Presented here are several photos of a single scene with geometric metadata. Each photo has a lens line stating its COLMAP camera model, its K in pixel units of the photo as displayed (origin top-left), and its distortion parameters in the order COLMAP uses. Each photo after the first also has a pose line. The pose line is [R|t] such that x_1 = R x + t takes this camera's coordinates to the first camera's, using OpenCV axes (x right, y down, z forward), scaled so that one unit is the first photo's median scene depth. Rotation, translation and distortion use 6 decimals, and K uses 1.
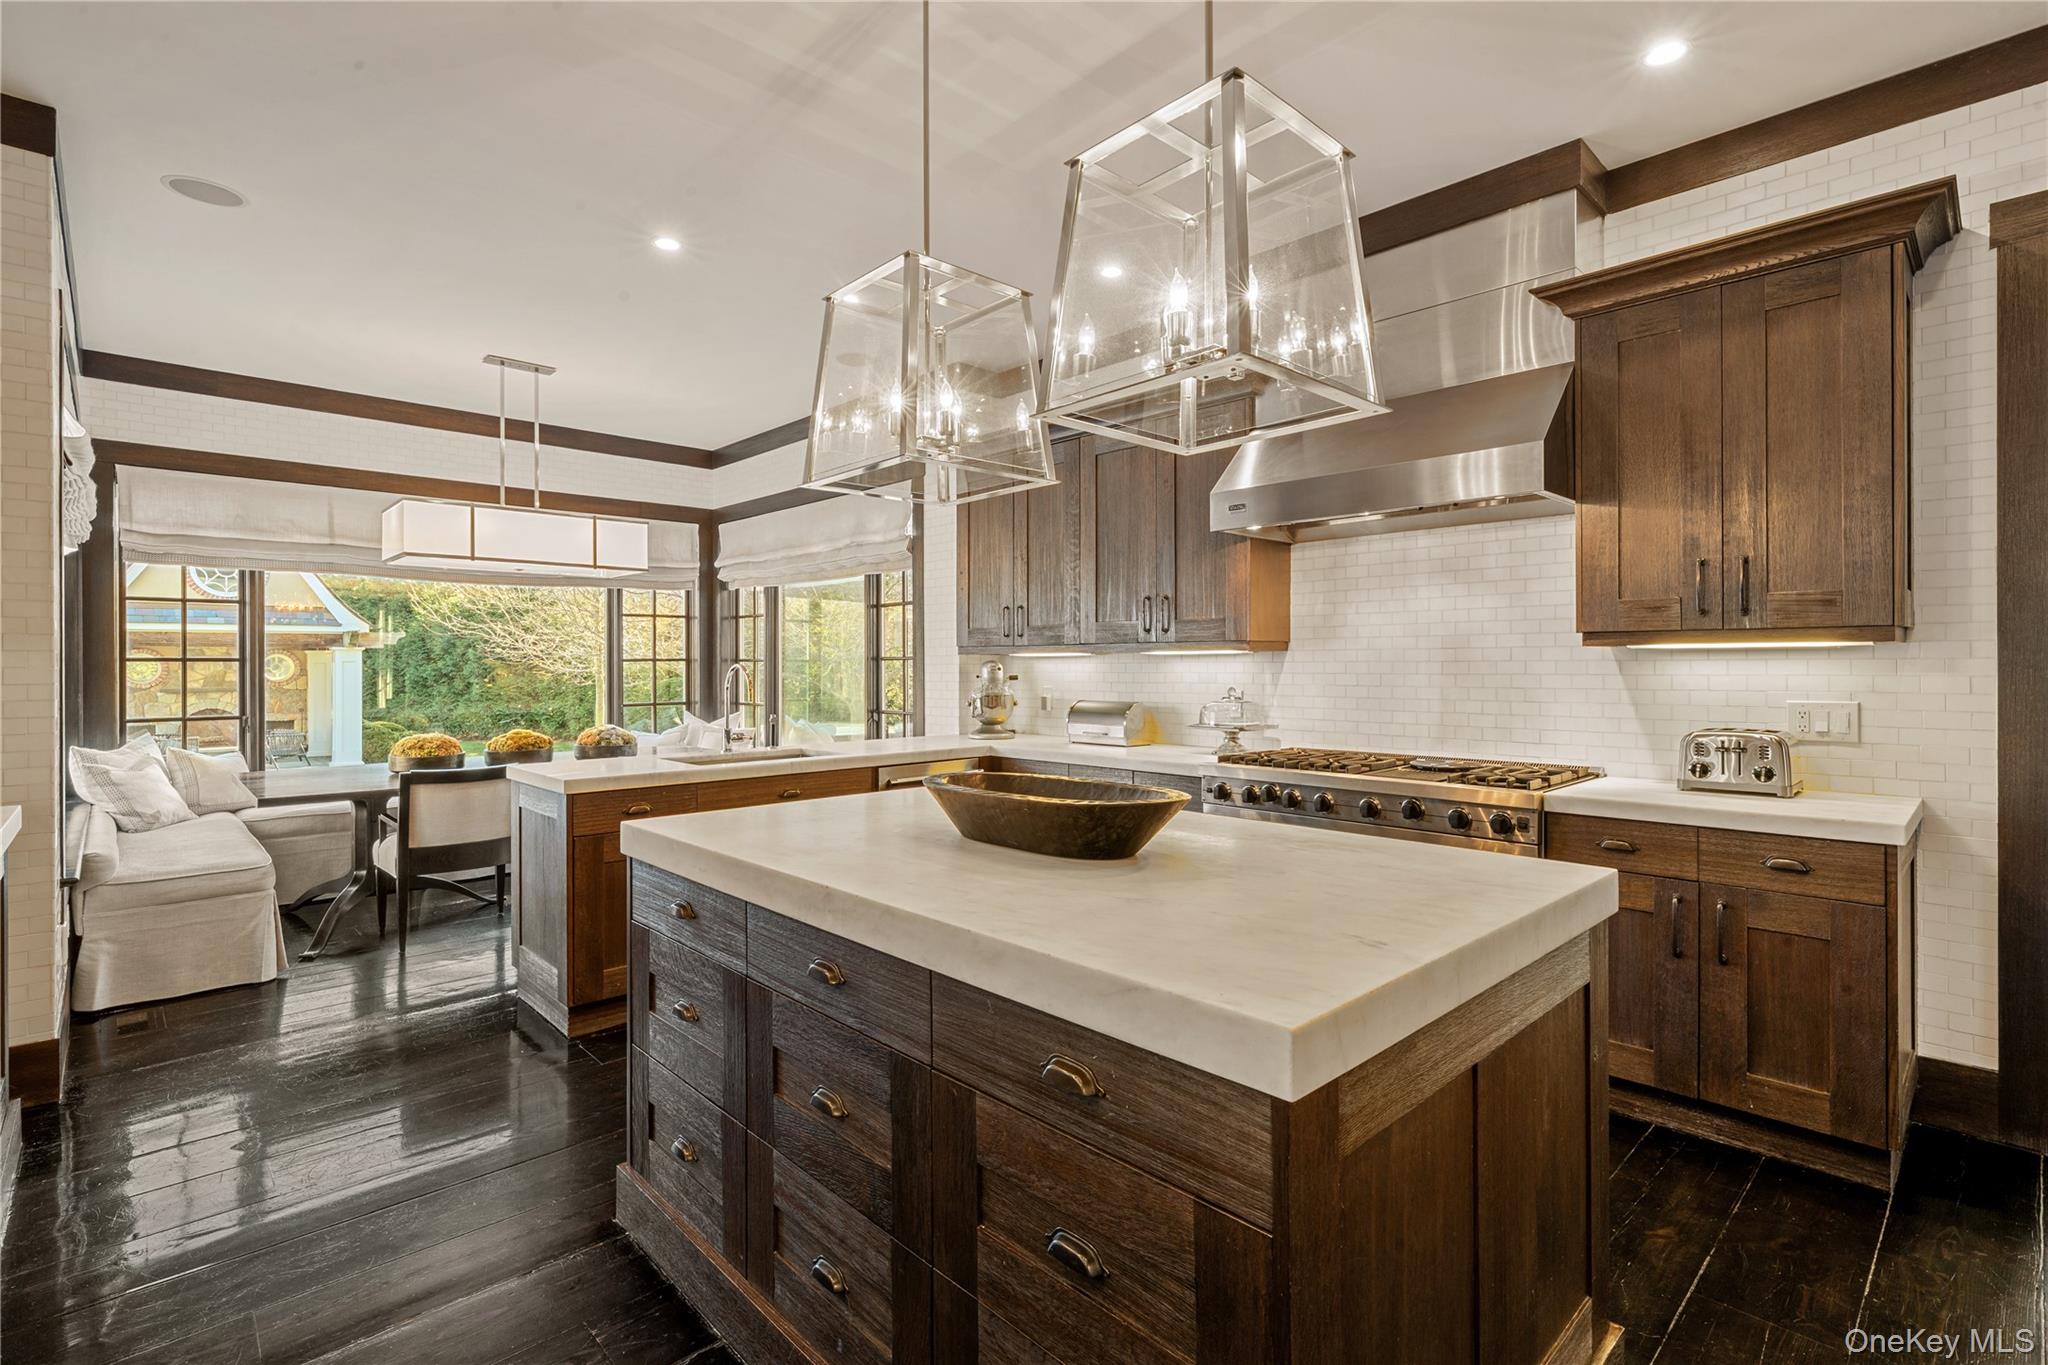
lens RADIAL K [[950.7, 0, 1027.0], [0, 950.7, 666.4], [0, 0, 1]] dist [0.001832, 0.000461]
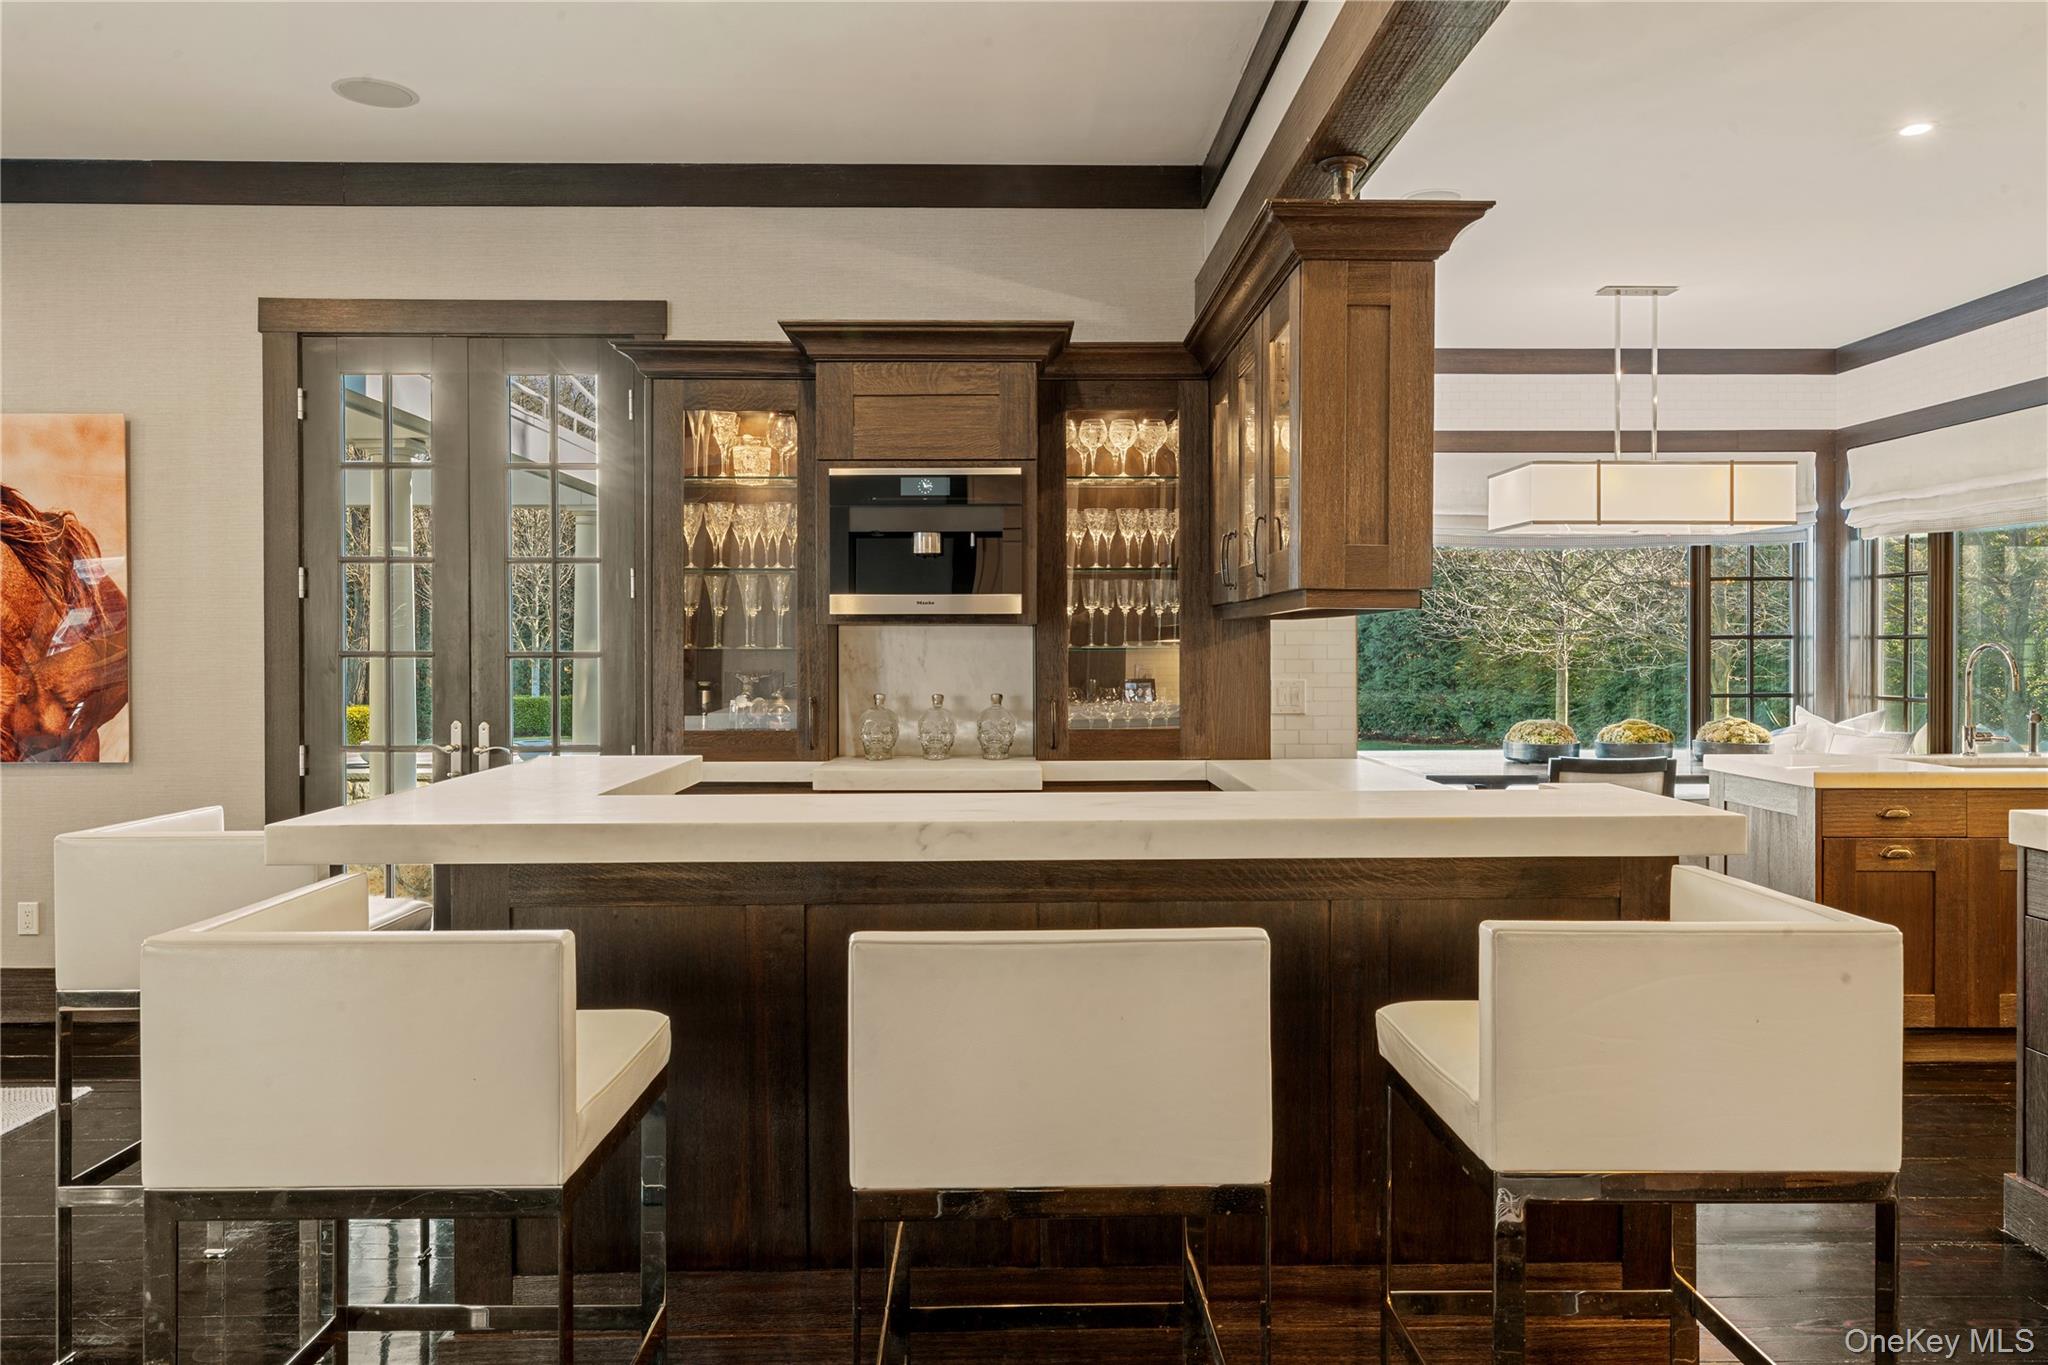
lens RADIAL K [[1394.6, 0, 1022.2], [0, 1394.6, 660.4], [0, 0, 1]] dist [0.004454, 0.000693]
pose [[0.736118, 0.007851, -0.676808, -0.097714], [-0.000863, 0.999943, 0.010660, 0.001074], [0.676853, -0.007263, 0.736083, -0.318098]]
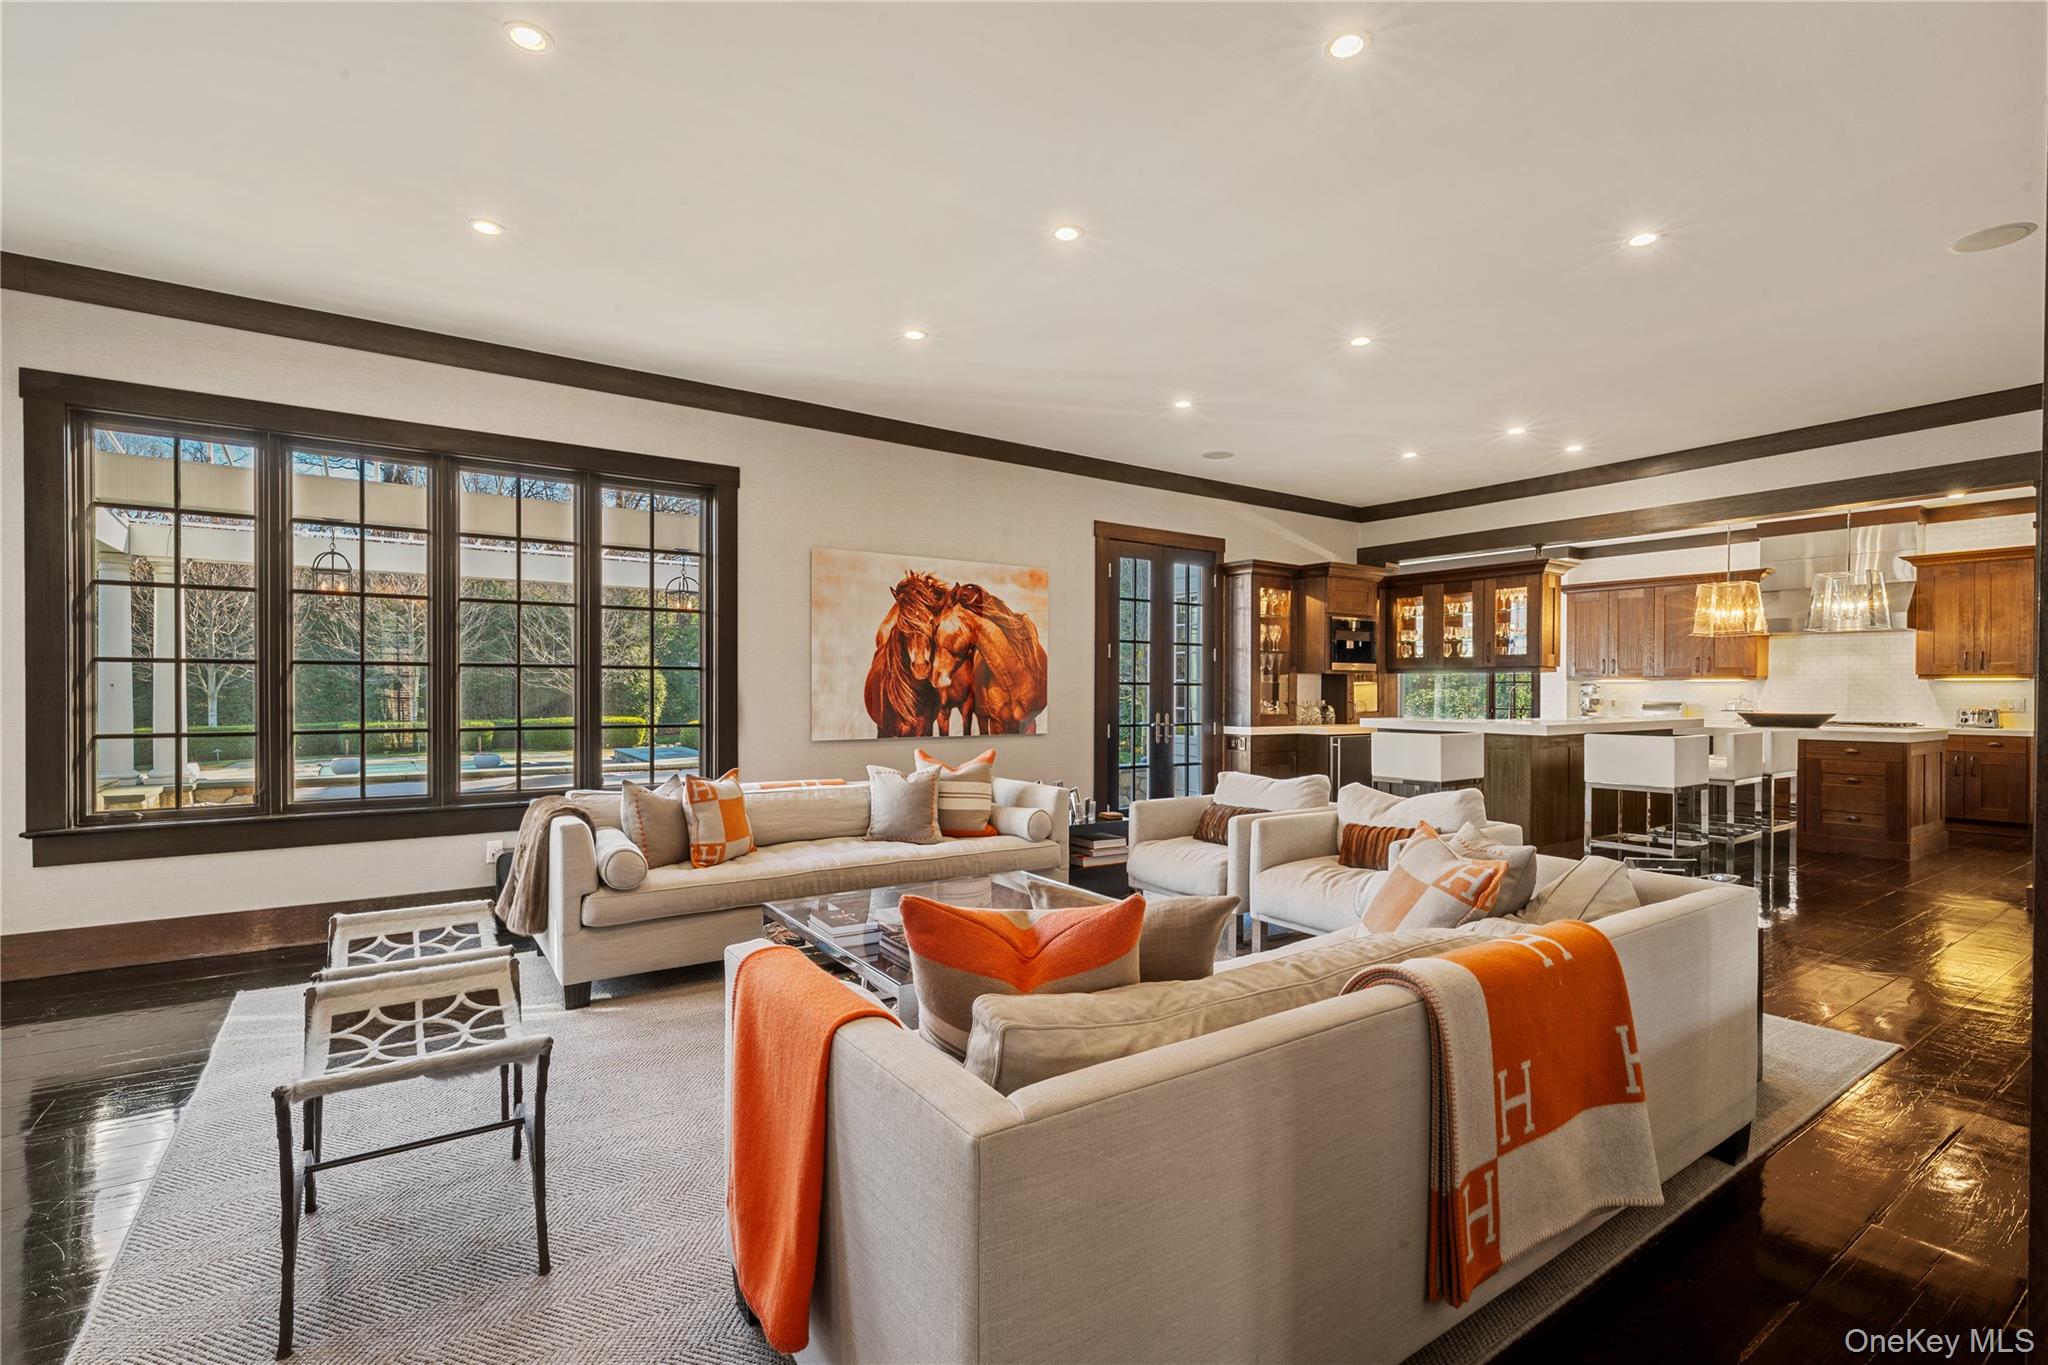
lens RADIAL K [[930.1, 0, 1022.7], [0, 930.1, 695.4], [0, 0, 1]] dist [0.000121, 0.000098]
pose [[0.987897, 0.007531, -0.154928, -1.046736], [-0.006862, 0.999965, 0.004848, 0.020653], [0.154959, -0.003726, 0.987914, -1.392836]]
